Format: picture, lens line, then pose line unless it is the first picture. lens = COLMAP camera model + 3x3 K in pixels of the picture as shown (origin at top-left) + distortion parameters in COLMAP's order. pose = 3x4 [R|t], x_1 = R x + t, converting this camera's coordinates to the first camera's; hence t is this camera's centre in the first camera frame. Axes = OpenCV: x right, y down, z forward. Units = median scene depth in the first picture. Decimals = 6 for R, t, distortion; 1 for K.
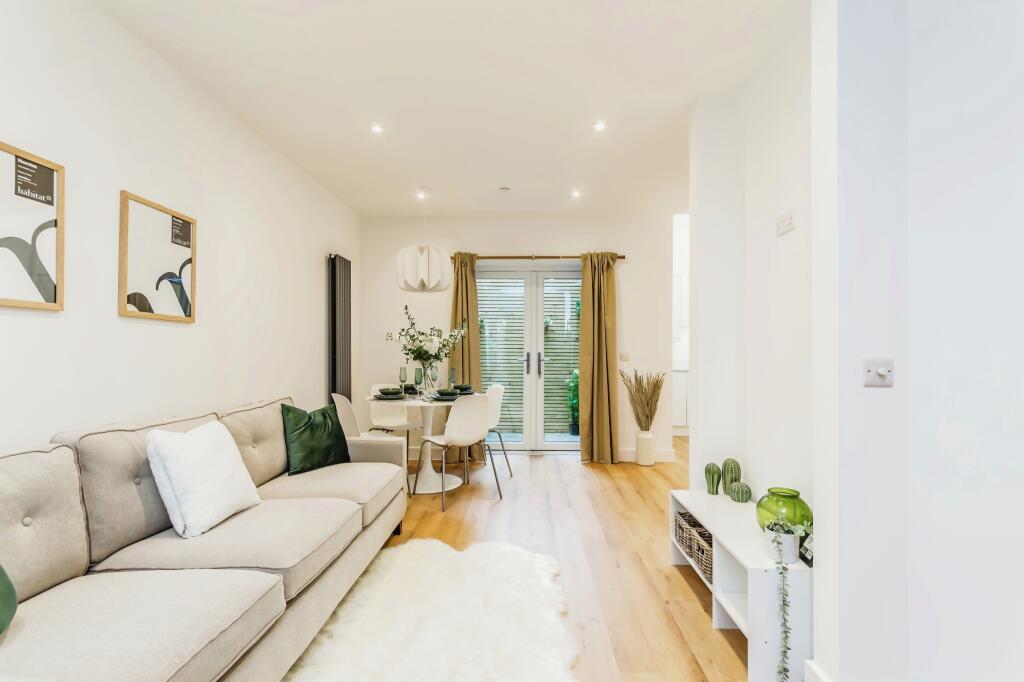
lens RADIAL K [[472.9, 0, 512.0], [0, 472.9, 341.0], [0, 0, 1]] dist [-0.000874, -0.000203]
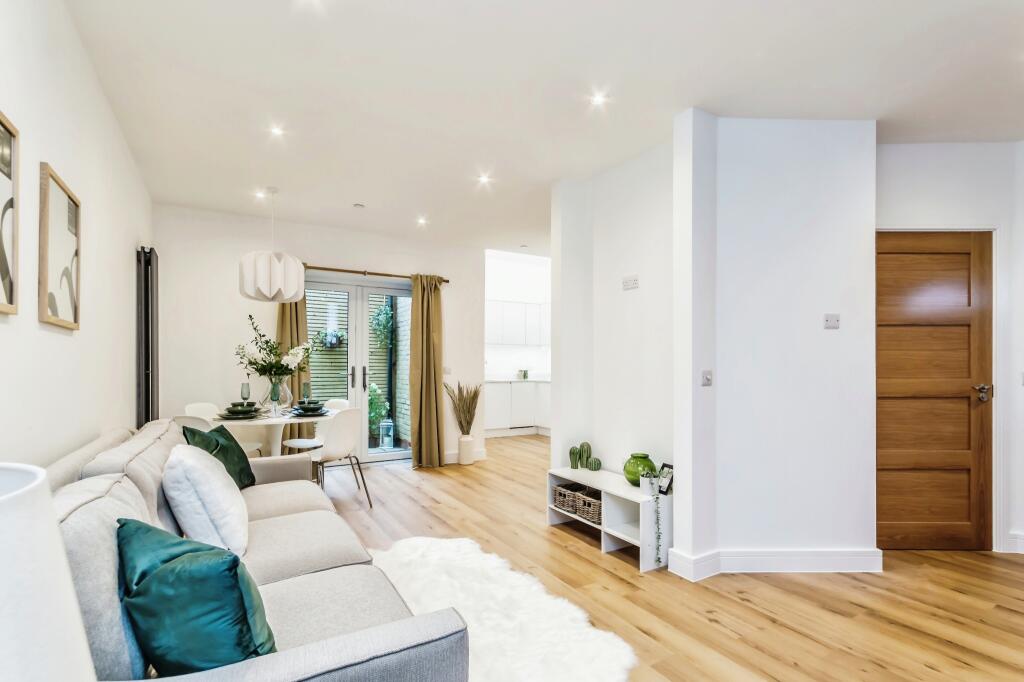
lens RADIAL K [[490.5, 0, 510.7], [0, 490.5, 351.8], [0, 0, 1]] dist [-0.001561, -0.000010]
pose [[0.835613, 0.015154, 0.549110, -0.286045], [-0.012868, 0.999885, -0.008012, -0.002877], [-0.549168, -0.000371, 0.835712, -0.052990]]
